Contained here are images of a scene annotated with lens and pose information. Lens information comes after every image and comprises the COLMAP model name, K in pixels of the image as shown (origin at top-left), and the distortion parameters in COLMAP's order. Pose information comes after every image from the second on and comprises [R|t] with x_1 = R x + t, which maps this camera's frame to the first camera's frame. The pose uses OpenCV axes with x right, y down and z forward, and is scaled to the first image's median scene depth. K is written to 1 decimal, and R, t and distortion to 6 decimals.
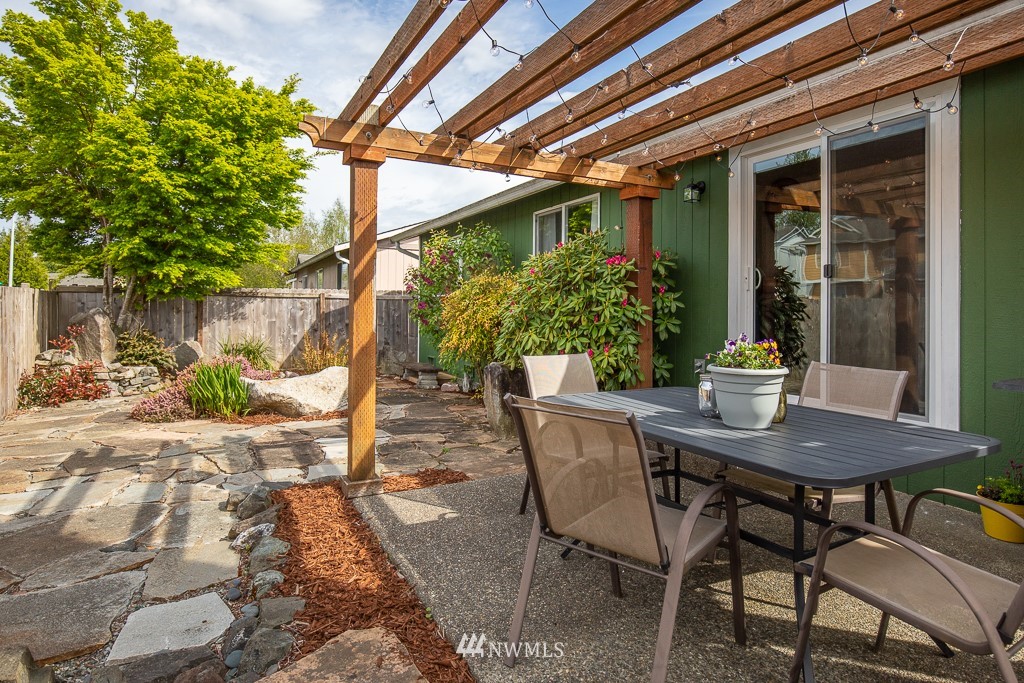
lens RADIAL K [[572.0, 0, 507.1], [0, 572.0, 326.8], [0, 0, 1]] dist [0.007717, -0.003808]
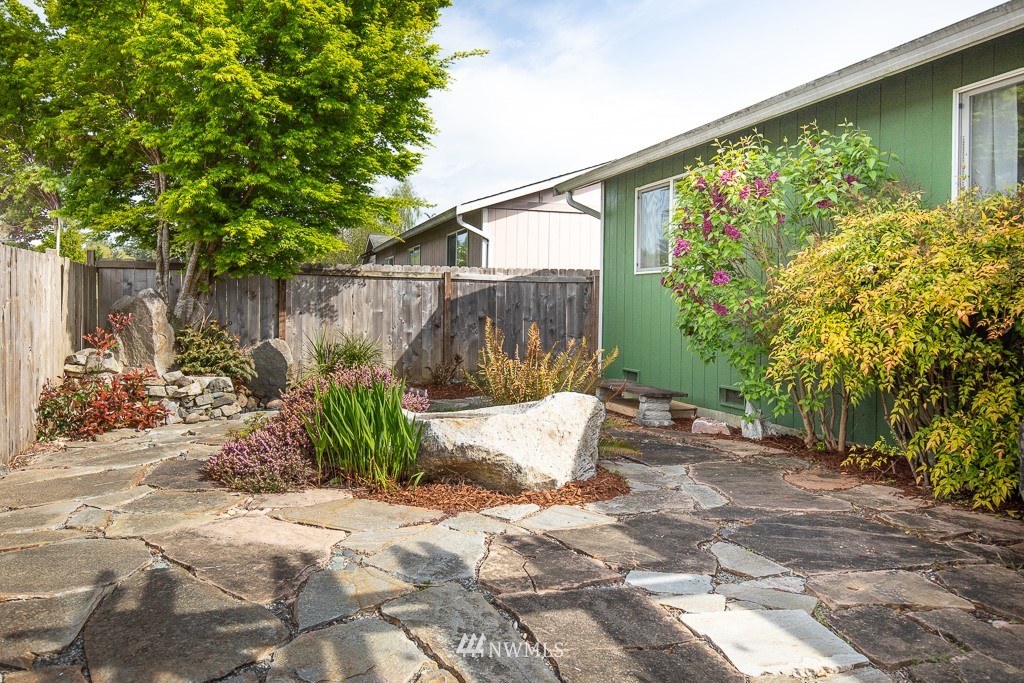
lens RADIAL K [[714.7, 0, 510.4], [0, 714.7, 336.6], [0, 0, 1]] dist [-0.000481, 0.006660]
pose [[0.989068, 0.014135, -0.146782, -0.179883], [-0.012056, 0.999814, 0.015041, 0.006760], [0.146967, -0.013107, 0.989055, 0.243898]]
